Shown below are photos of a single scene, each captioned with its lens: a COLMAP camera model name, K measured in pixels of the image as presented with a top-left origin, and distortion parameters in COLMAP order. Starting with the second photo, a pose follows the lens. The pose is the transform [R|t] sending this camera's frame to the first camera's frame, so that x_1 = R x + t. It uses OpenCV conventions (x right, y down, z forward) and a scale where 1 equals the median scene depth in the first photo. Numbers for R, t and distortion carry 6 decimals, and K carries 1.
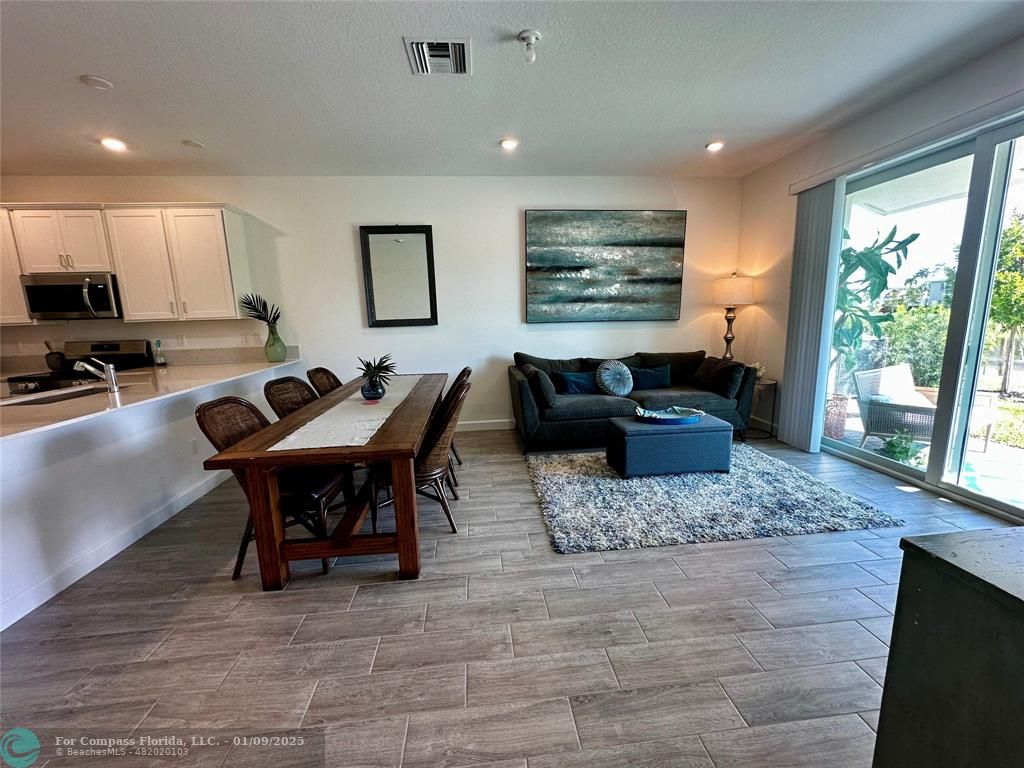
lens RADIAL K [[407.2, 0, 512.0], [0, 407.2, 383.3], [0, 0, 1]] dist [-0.006304, 0.001629]
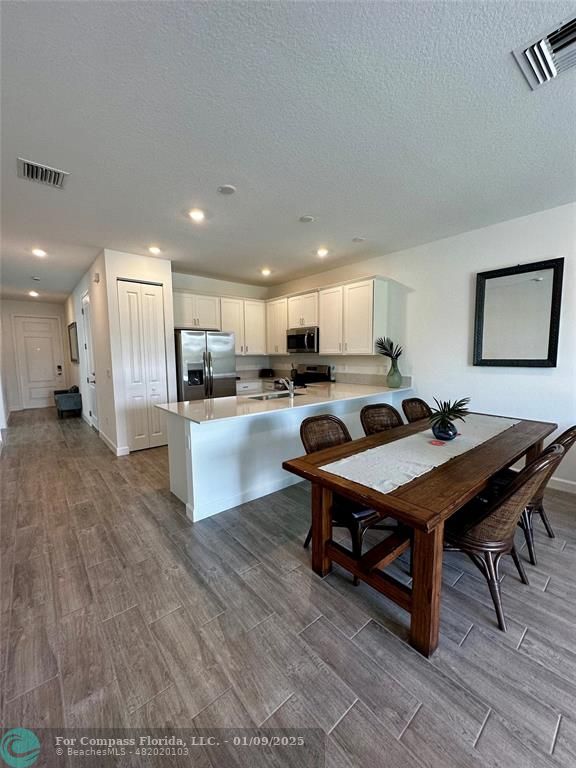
lens RADIAL K [[305.4, 0, 288.7], [0, 305.4, 384.5], [0, 0, 1]] dist [-0.006304, 0.001629]
pose [[0.567789, 0.107493, -0.816125, 0.038618], [-0.143845, 0.989139, 0.030206, -0.047007], [0.810508, 0.100245, 0.577085, 0.159589]]
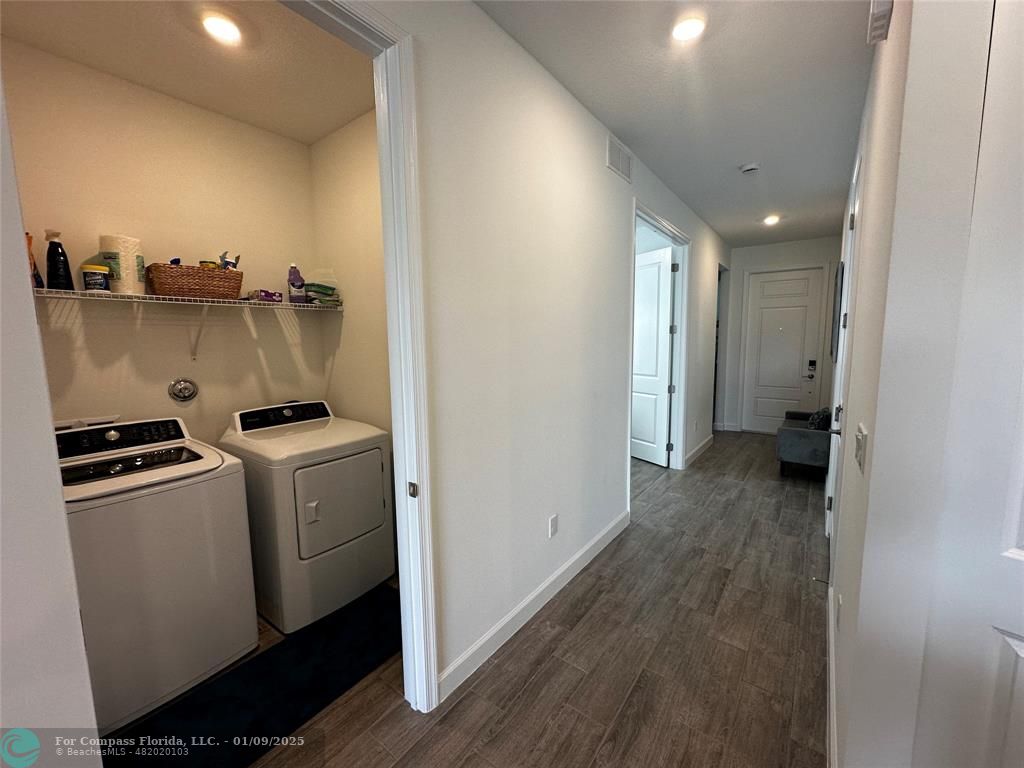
lens RADIAL K [[407.2, 0, 507.2], [0, 407.2, 375.9], [0, 0, 1]] dist [-0.006304, 0.001629]
pose [[-0.688722, 0.104407, -0.717469, -0.820046], [-0.101535, 0.965936, 0.238031, -0.063454], [0.717881, 0.236785, -0.654660, 0.253711]]
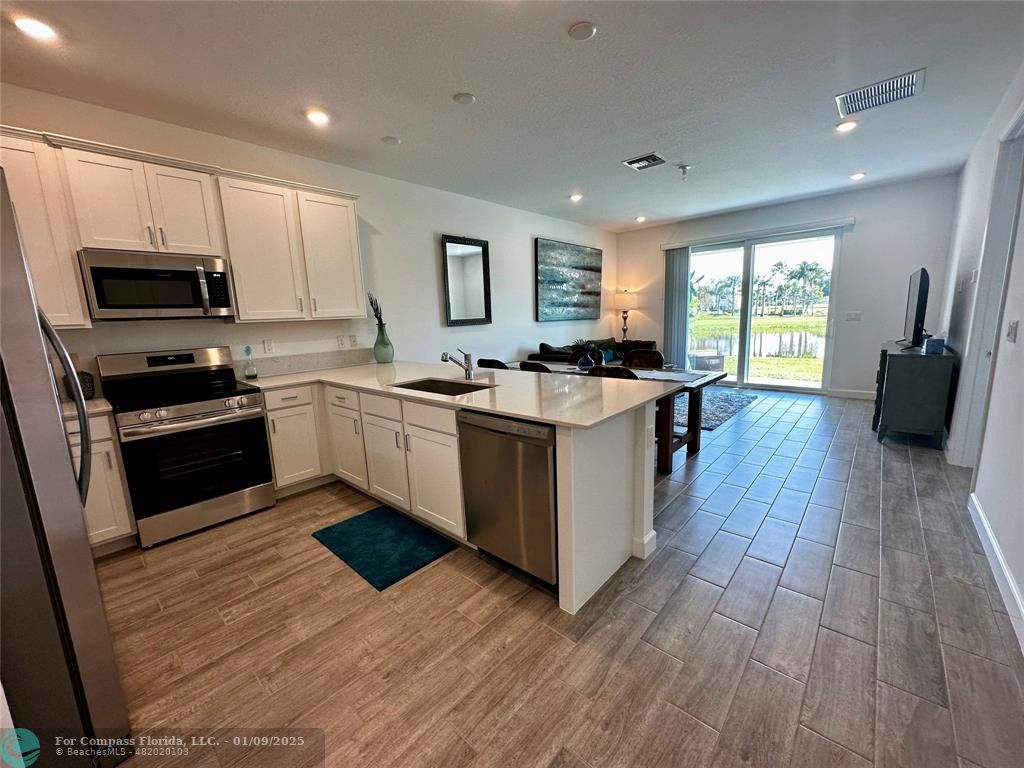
lens RADIAL K [[407.2, 0, 509.4], [0, 407.2, 385.1], [0, 0, 1]] dist [-0.006304, 0.001629]
pose [[0.744800, -0.113686, 0.657532, -1.072537], [0.127762, 0.991445, 0.026701, 0.013281], [-0.654942, 0.064121, 0.752954, 0.079863]]
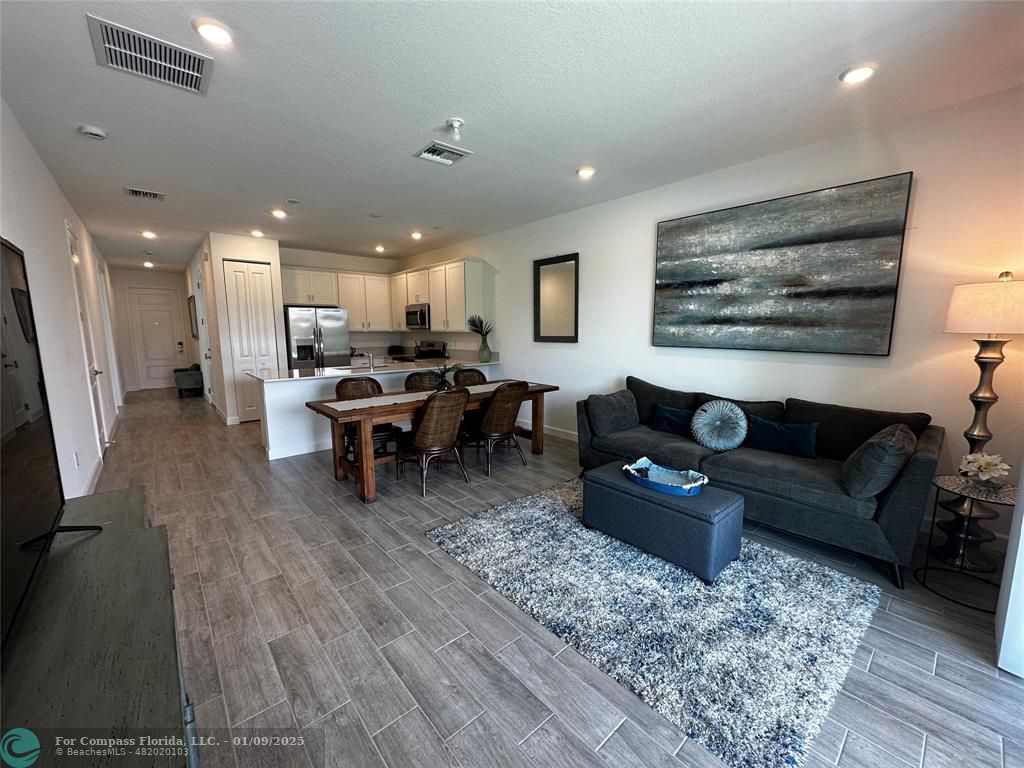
lens RADIAL K [[407.2, 0, 512.1], [0, 407.2, 382.9], [0, 0, 1]] dist [-0.006304, 0.001629]
pose [[0.582689, 0.134376, -0.801509, 0.678505], [-0.146847, 0.987411, 0.058787, -0.084141], [0.799318, 0.083445, 0.595086, 0.246442]]
